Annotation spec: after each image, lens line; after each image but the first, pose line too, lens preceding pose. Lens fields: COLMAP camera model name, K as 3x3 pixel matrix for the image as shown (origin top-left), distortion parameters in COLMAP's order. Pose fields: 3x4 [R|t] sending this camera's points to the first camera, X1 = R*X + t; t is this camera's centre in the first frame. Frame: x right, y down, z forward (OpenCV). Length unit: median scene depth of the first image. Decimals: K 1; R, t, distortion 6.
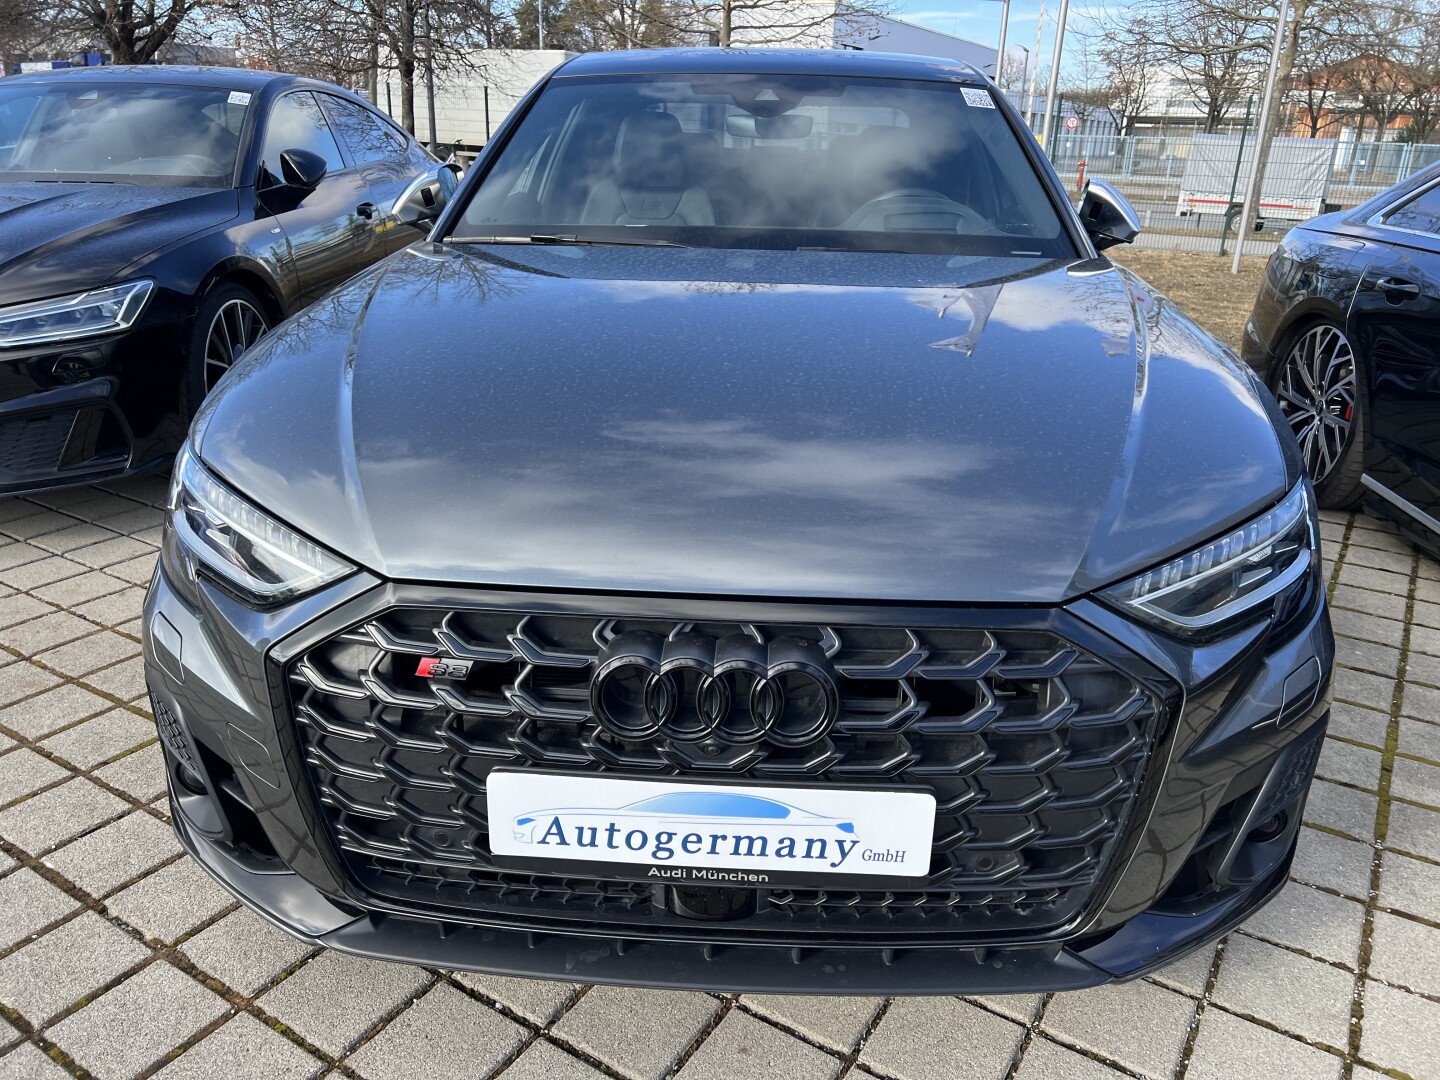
lens RADIAL K [[1080.4, 0, 733.2], [0, 1080.4, 541.1], [0, 0, 1]] dist [0.054667, -0.061789]
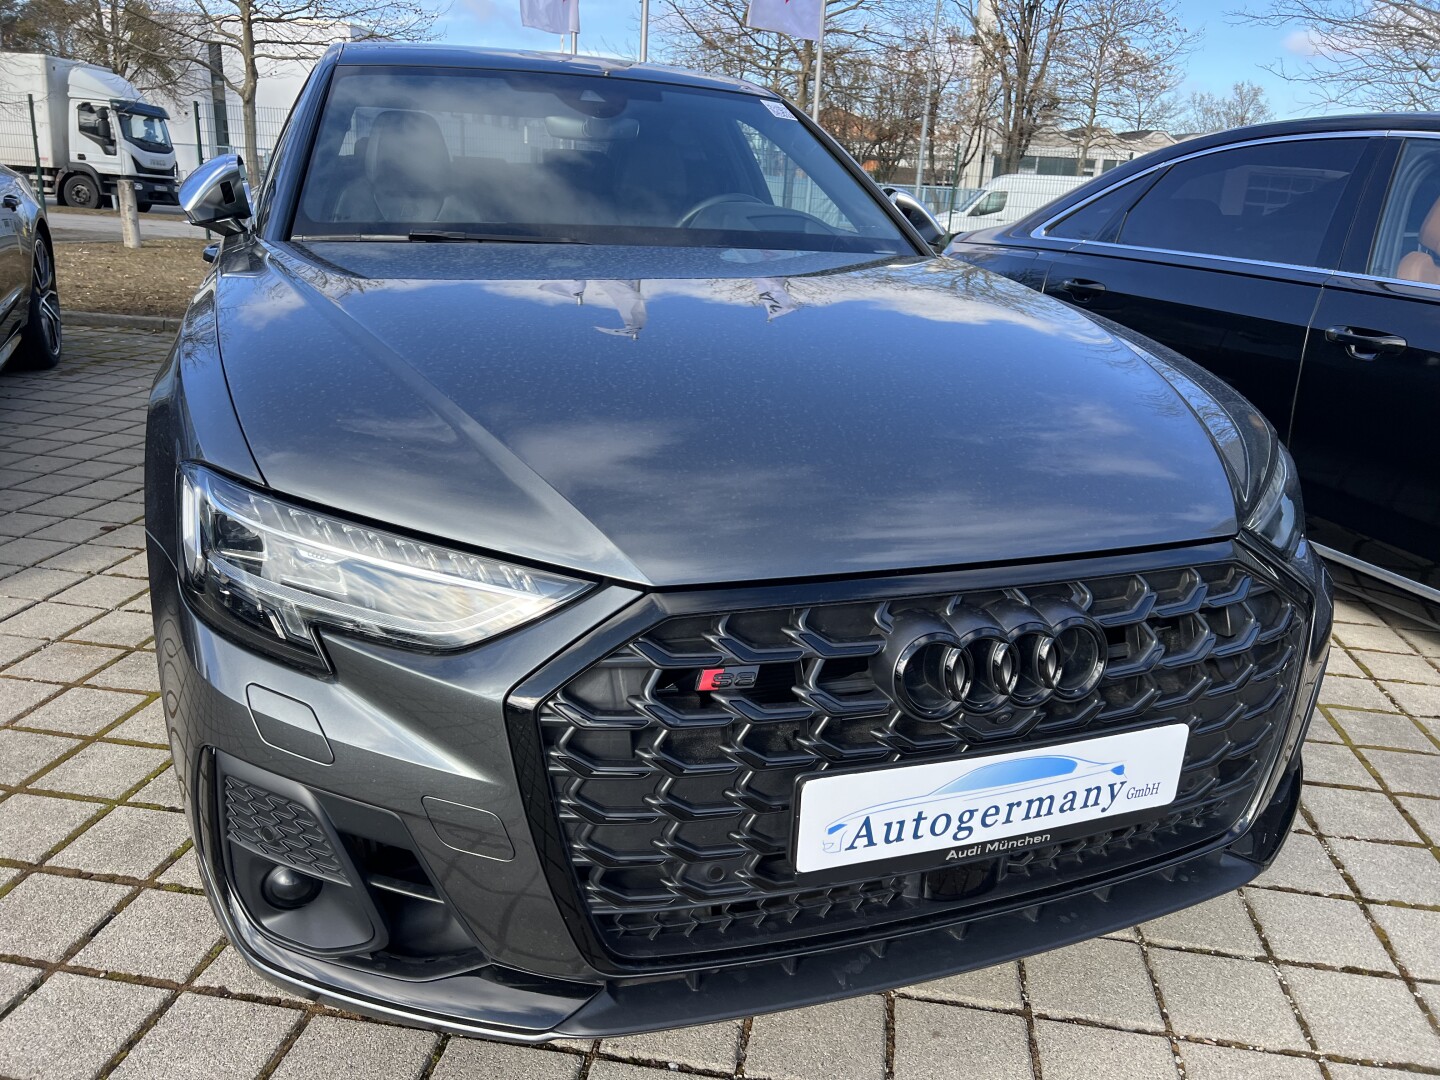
lens RADIAL K [[1080.4, 0, 730.3], [0, 1080.4, 529.7], [0, 0, 1]] dist [0.054667, -0.061789]
pose [[0.917203, -0.101965, 0.385152, -0.604530], [0.115242, 0.993271, -0.011480, 0.004276], [-0.381390, 0.054915, 0.922782, 0.164196]]
